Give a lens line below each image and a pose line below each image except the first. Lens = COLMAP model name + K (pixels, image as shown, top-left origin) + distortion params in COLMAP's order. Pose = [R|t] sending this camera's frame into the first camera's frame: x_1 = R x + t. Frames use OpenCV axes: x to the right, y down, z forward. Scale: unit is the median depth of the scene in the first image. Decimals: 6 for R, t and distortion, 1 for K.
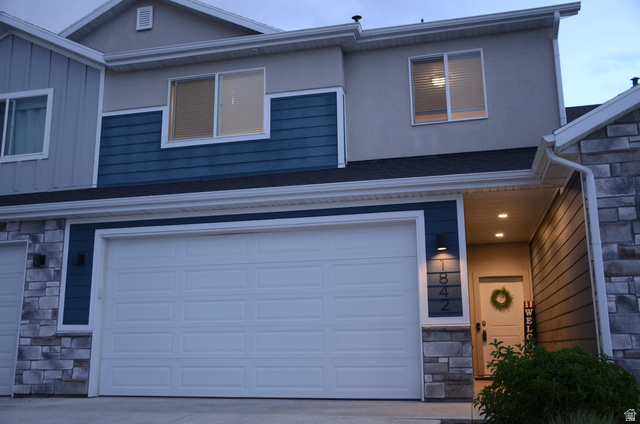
lens RADIAL K [[632.5, 0, 319.4], [0, 632.5, 214.4], [0, 0, 1]] dist [-0.015716, 0.000000]
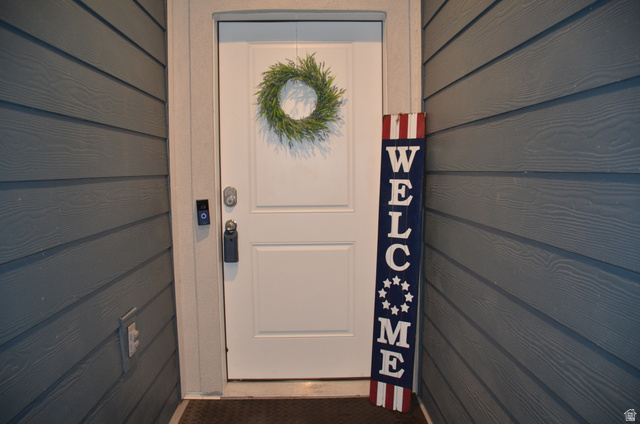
lens RADIAL K [[515.2, 0, 320.6], [0, 515.2, 213.1], [0, 0, 1]] dist [-0.067638, 0.004677]
pose [[0.962160, -0.015904, 0.272021, 0.242882], [-0.063850, 0.957341, 0.281817, 0.119108], [-0.264899, -0.288521, 0.920100, 0.805965]]
